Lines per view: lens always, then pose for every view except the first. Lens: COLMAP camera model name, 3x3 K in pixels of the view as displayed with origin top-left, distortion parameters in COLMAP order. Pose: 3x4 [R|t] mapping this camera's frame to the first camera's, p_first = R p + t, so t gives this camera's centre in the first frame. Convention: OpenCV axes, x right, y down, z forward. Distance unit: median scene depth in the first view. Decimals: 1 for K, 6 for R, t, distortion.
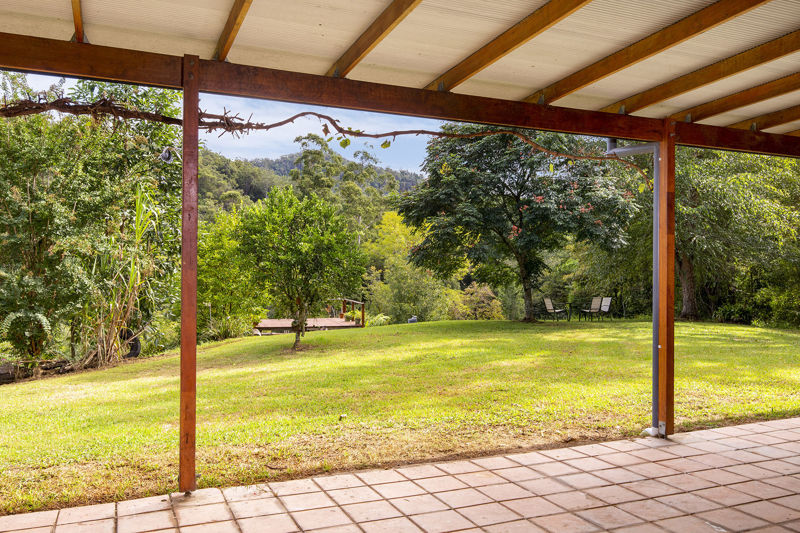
lens RADIAL K [[653.8, 0, 400.0], [0, 653.8, 266.5], [0, 0, 1]] dist [-0.000187, -0.000073]
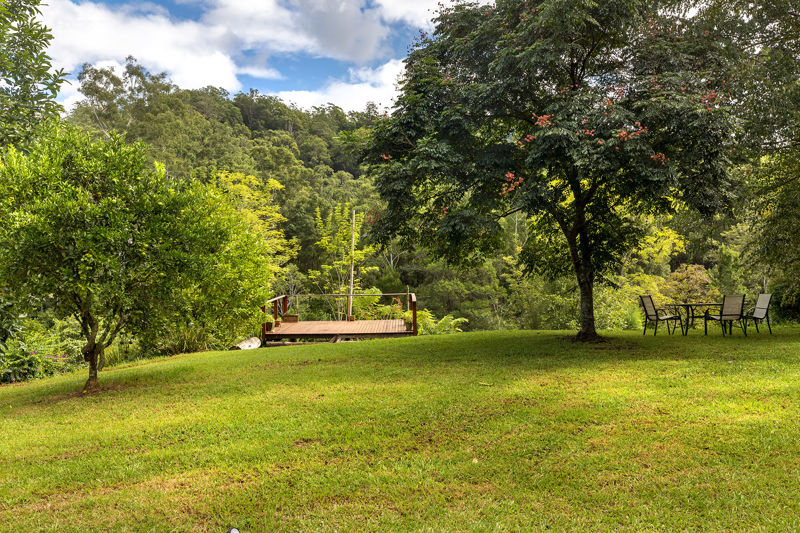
lens RADIAL K [[781.6, 0, 400.0], [0, 781.6, 266.5], [0, 0, 1]] dist [-0.001573, 0.001011]
pose [[0.962360, -0.015125, -0.271358, 0.155107], [0.022017, 0.999507, 0.022370, 0.000732], [0.270886, -0.027502, 0.962218, 0.191585]]
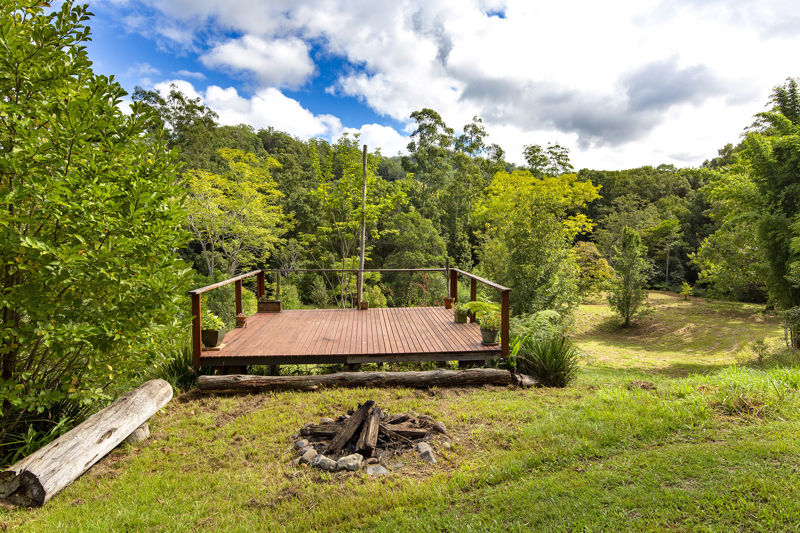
lens RADIAL K [[481.6, 0, 400.0], [0, 481.6, 266.5], [0, 0, 1]] dist [0.002742, 0.000273]
pose [[0.980126, 0.006701, -0.198263, -0.060435], [0.007641, 0.997412, 0.071489, 0.025362], [0.198229, -0.071583, 0.977538, 0.730759]]
